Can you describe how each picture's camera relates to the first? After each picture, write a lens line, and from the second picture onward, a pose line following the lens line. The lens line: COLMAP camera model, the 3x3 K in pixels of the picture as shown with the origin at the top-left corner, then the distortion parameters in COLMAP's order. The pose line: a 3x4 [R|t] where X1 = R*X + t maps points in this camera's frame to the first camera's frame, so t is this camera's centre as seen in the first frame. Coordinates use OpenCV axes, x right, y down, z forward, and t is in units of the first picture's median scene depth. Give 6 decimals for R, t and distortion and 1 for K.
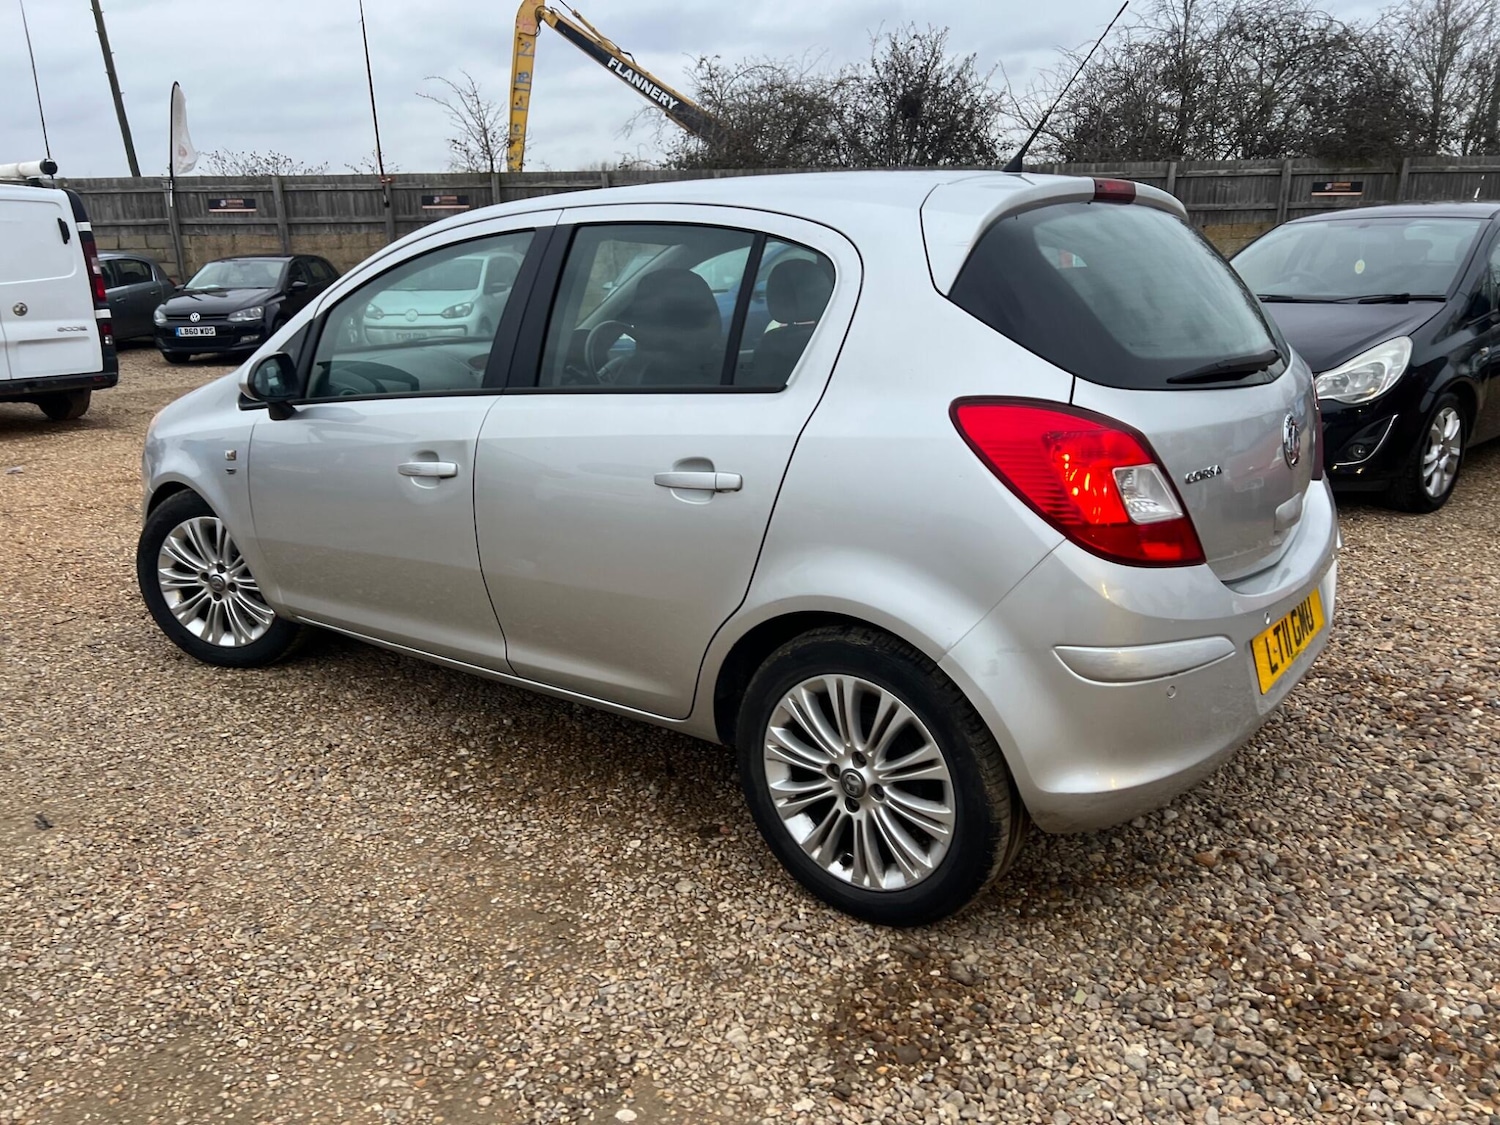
lens RADIAL K [[1121.8, 0, 733.4], [0, 1121.8, 558.3], [0, 0, 1]] dist [0.059657, -0.063636]
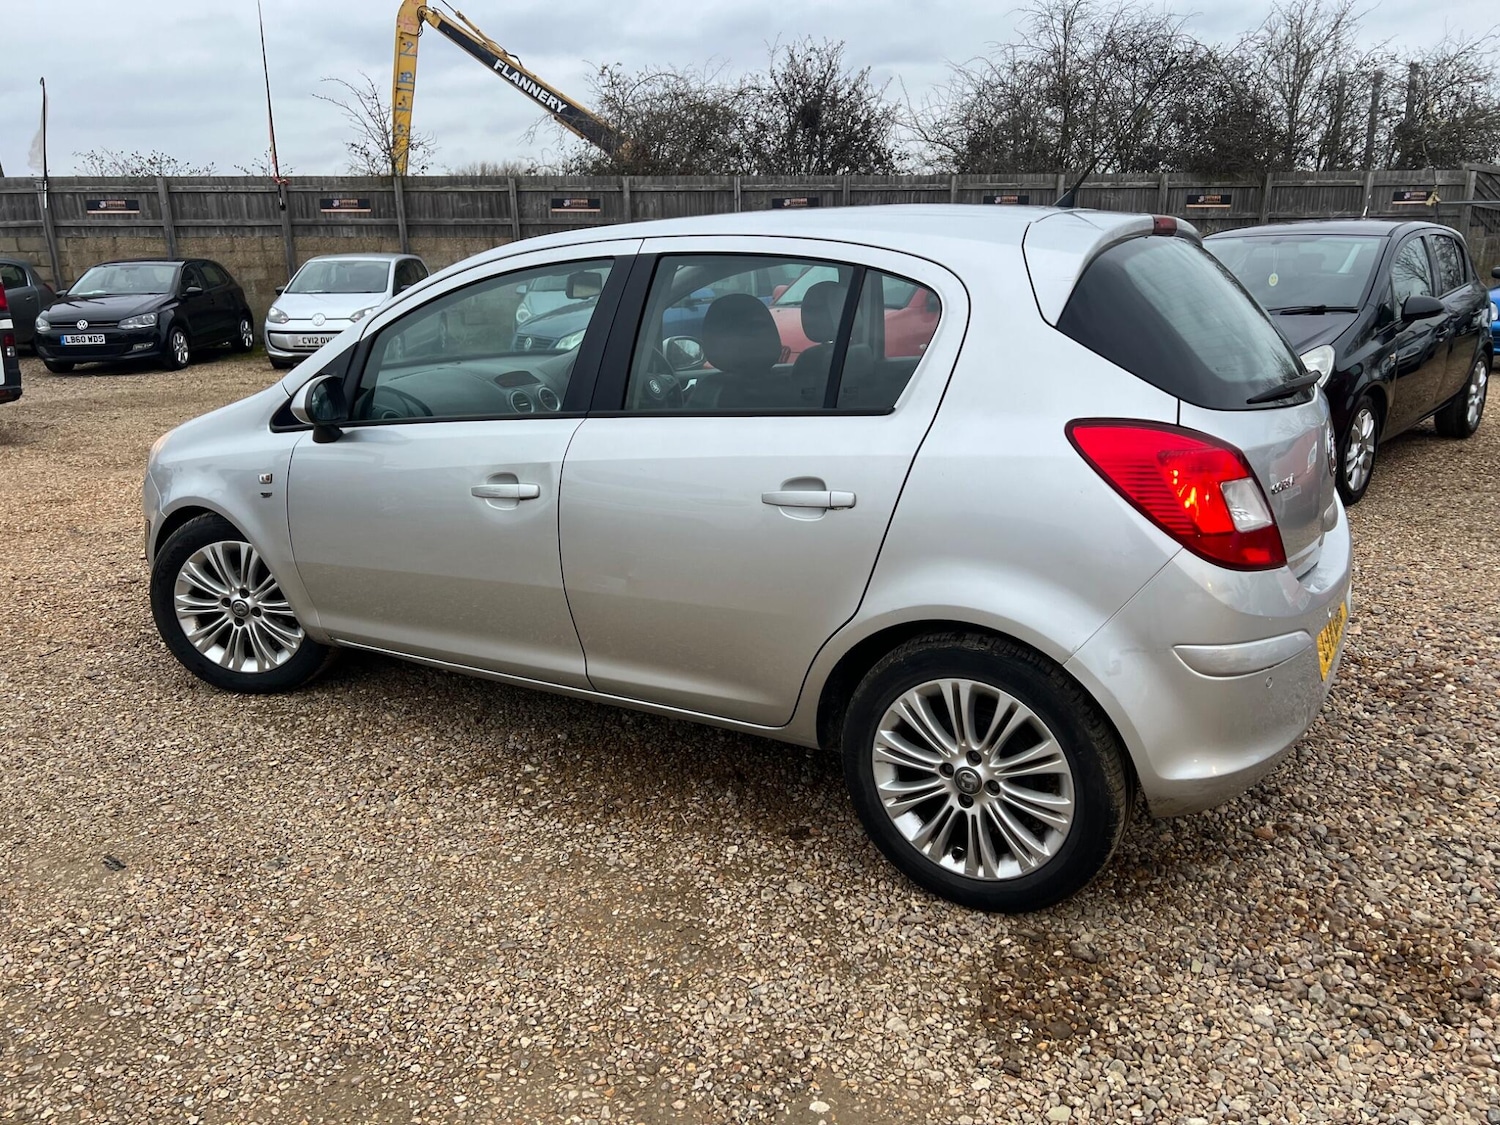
lens RADIAL K [[1121.9, 0, 743.3], [0, 1121.9, 539.7], [0, 0, 1]] dist [0.056885, -0.059431]
pose [[0.992991, -0.026357, 0.115214, -0.203379], [0.028164, 0.999504, -0.014084, -0.017001], [-0.114786, 0.017230, 0.993241, -0.035324]]
